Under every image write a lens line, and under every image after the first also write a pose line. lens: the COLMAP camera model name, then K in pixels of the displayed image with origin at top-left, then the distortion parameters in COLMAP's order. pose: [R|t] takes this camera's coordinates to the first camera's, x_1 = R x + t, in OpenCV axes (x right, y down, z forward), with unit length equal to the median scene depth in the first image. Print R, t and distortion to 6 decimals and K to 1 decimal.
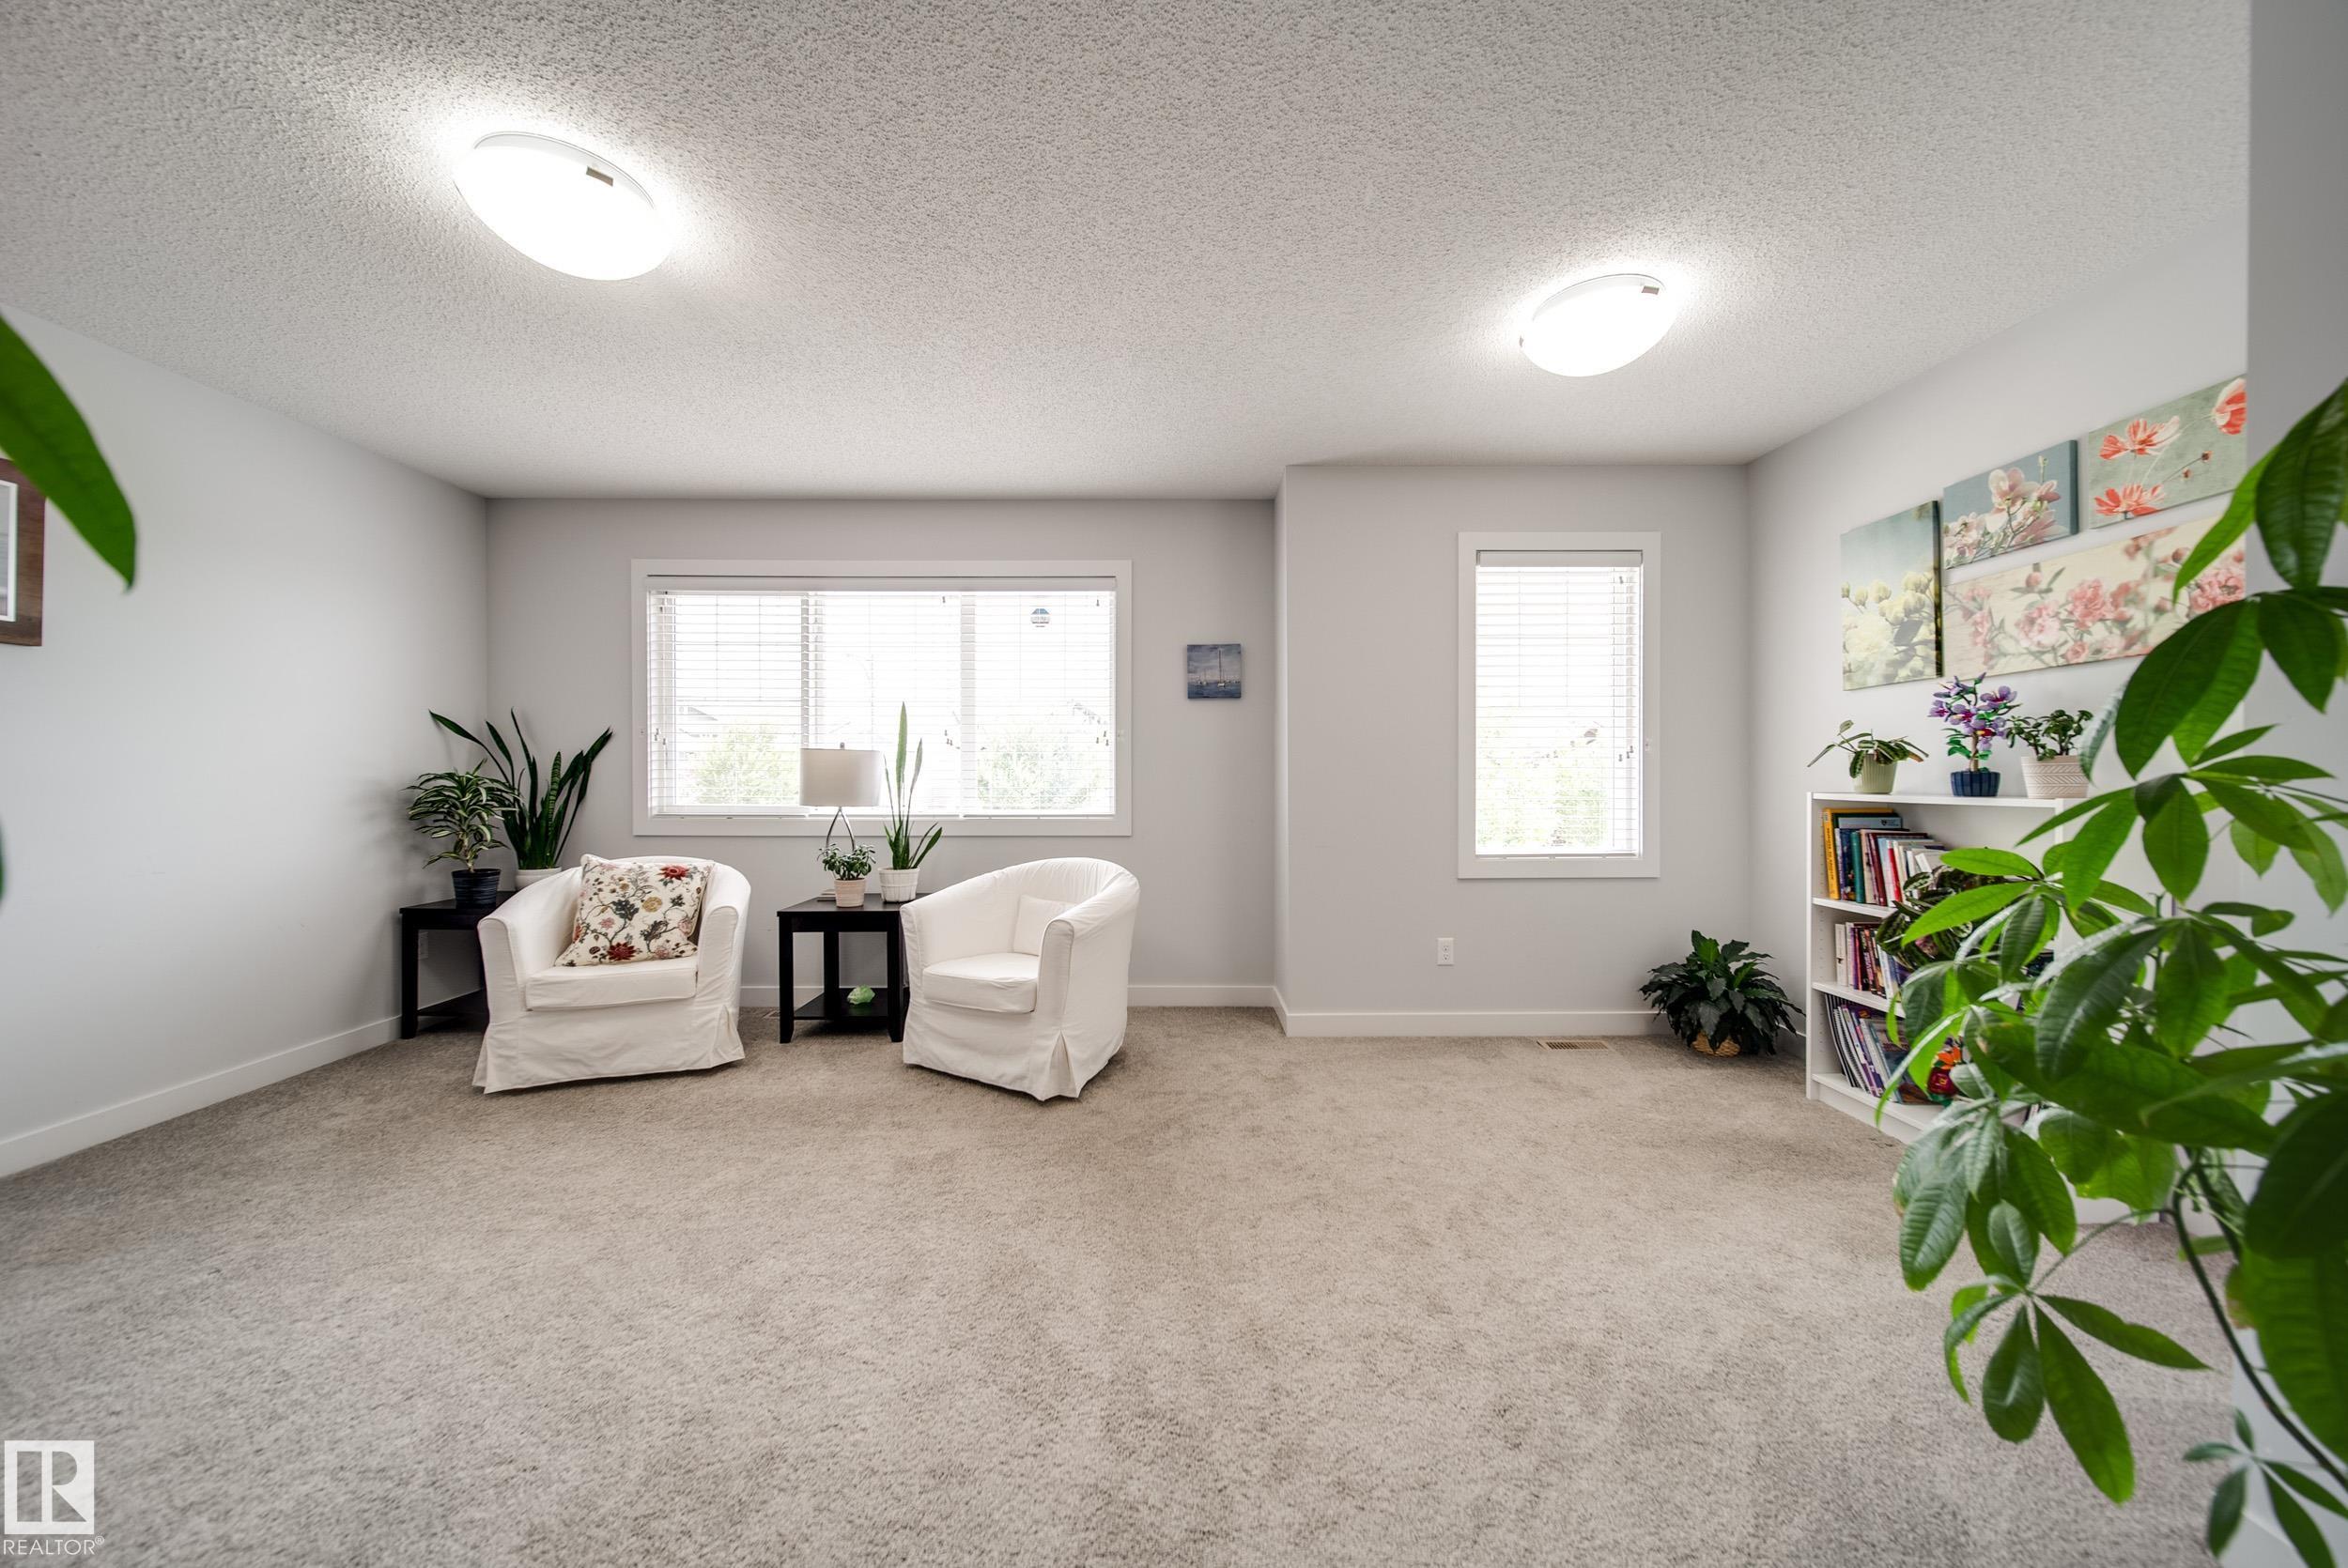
lens RADIAL K [[850.1, 0, 1182.1], [0, 850.1, 779.0], [0, 0, 1]] dist [-0.001109, -0.000209]
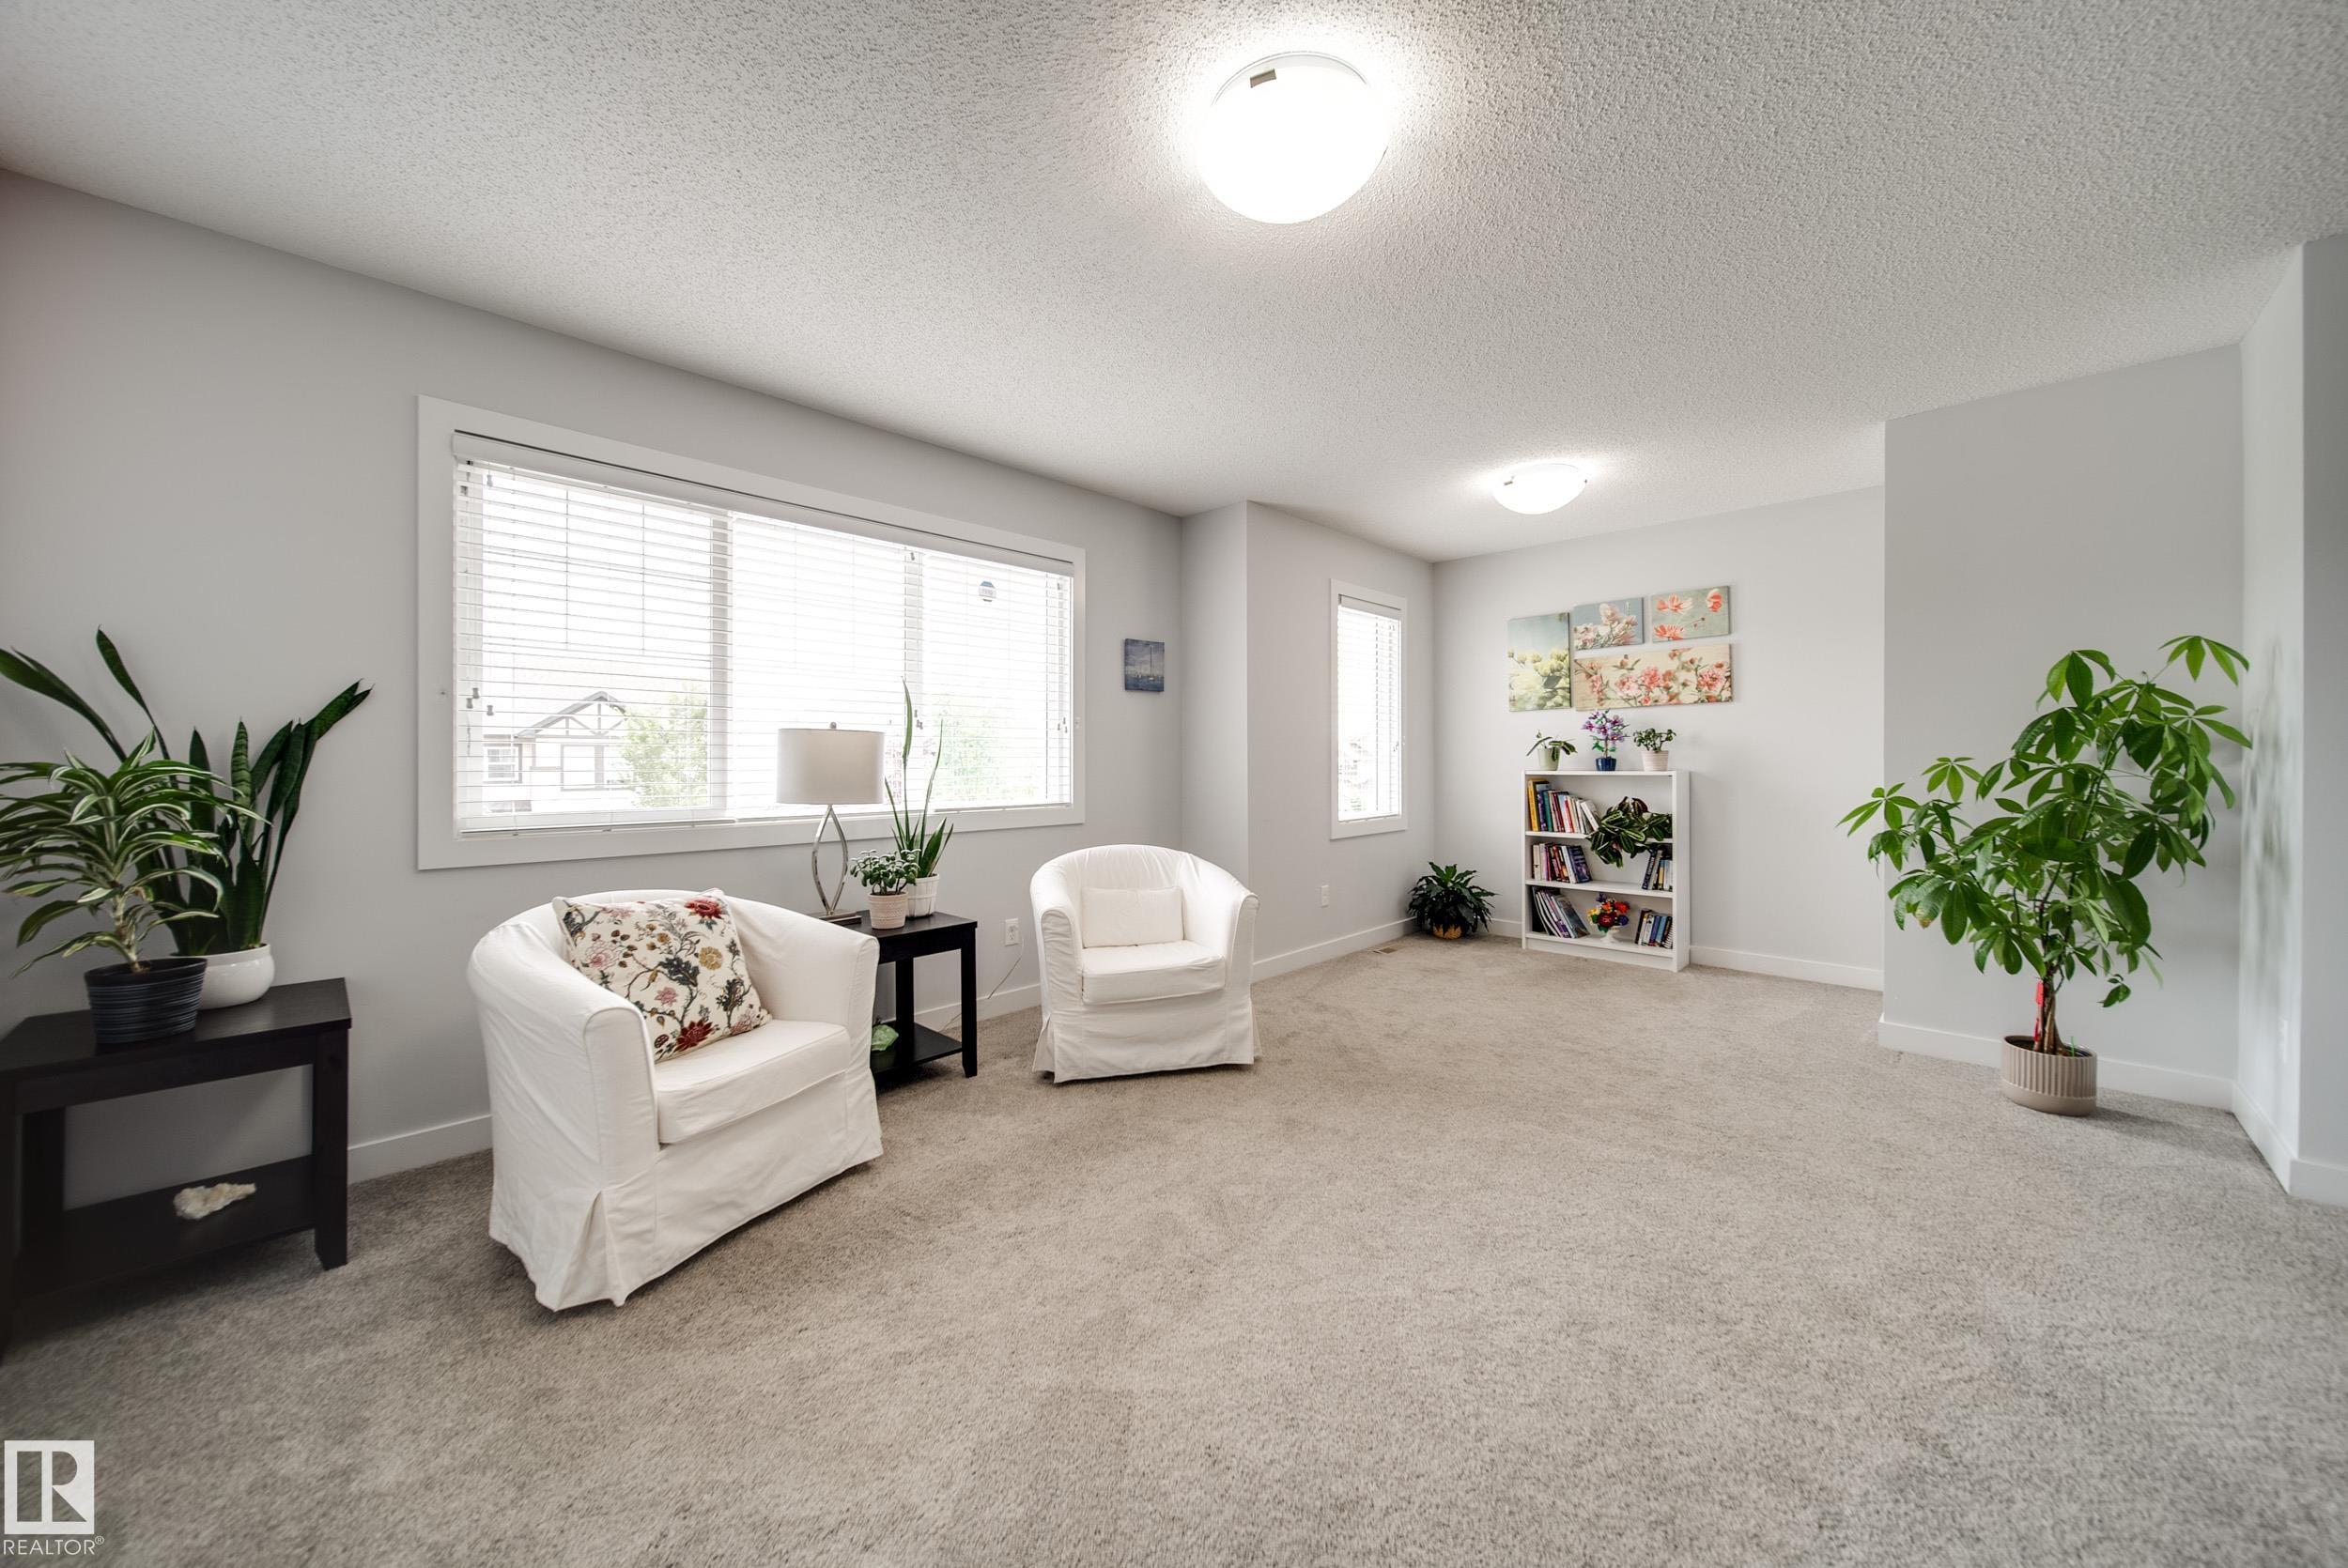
lens RADIAL K [[850.1, 0, 1183.6], [0, 850.1, 766.1], [0, 0, 1]] dist [-0.001109, -0.000209]
pose [[0.689419, -0.006751, 0.724331, -0.929407], [0.008217, 0.999965, 0.001500, -0.001450], [-0.724316, 0.004917, 0.689451, 0.294497]]
